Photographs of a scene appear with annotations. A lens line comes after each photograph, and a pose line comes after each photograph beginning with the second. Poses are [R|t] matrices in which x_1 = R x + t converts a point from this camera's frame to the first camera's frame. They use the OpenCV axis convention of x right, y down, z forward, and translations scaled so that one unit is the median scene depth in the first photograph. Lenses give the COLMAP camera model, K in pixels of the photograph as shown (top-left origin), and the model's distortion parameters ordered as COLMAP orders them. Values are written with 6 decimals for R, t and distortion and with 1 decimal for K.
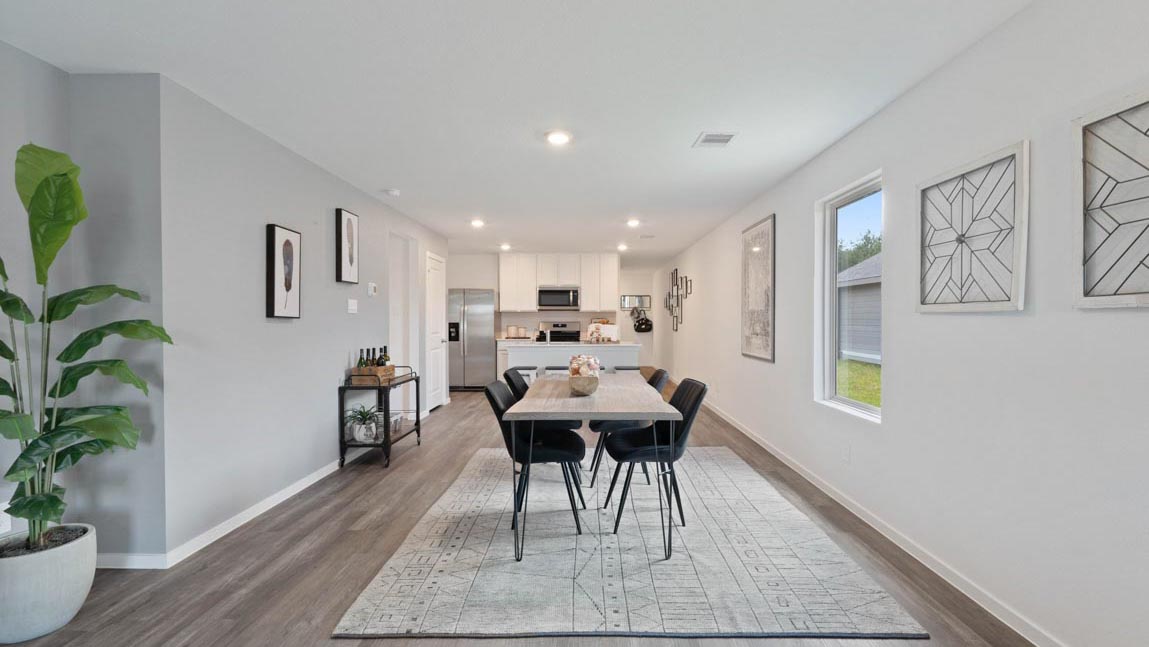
lens RADIAL K [[518.0, 0, 574.6], [0, 518.0, 305.9], [0, 0, 1]] dist [-0.000463, 0.000013]
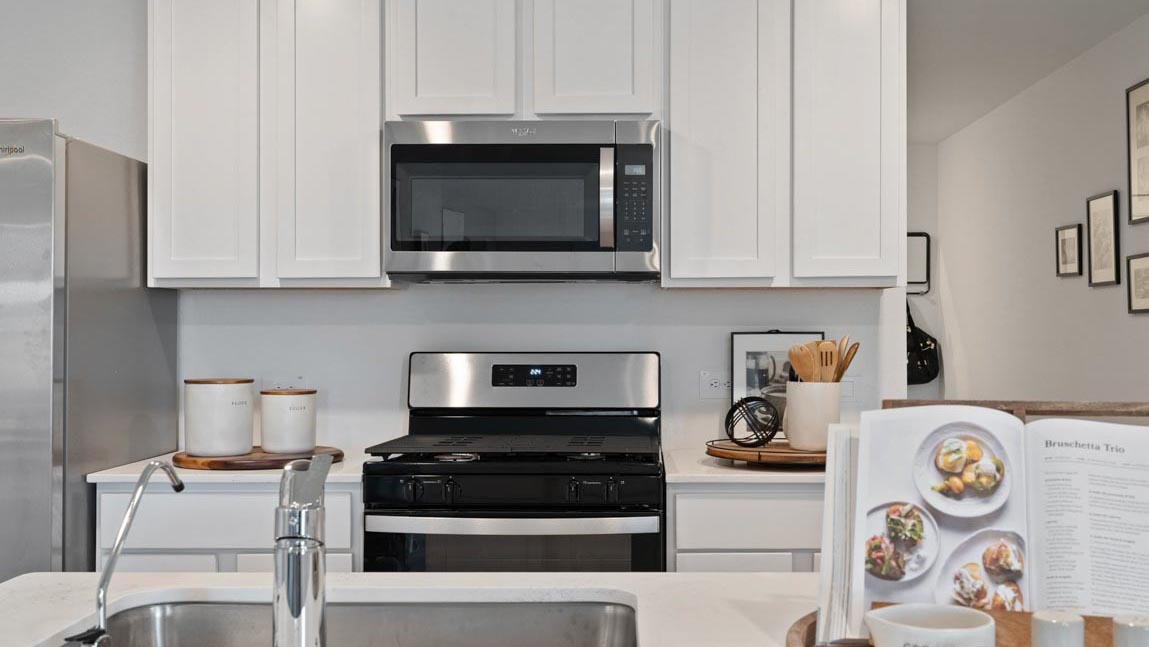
lens RADIAL K [[1180.3, 0, 619.5], [0, 1180.3, 323.0], [0, 0, 1]] dist [0.008917, 0.006045]
pose [[0.999965, -0.001192, 0.008249, -0.006719], [0.001002, 0.999735, 0.023007, 0.016819], [-0.008274, -0.022997, 0.999701, 0.793818]]
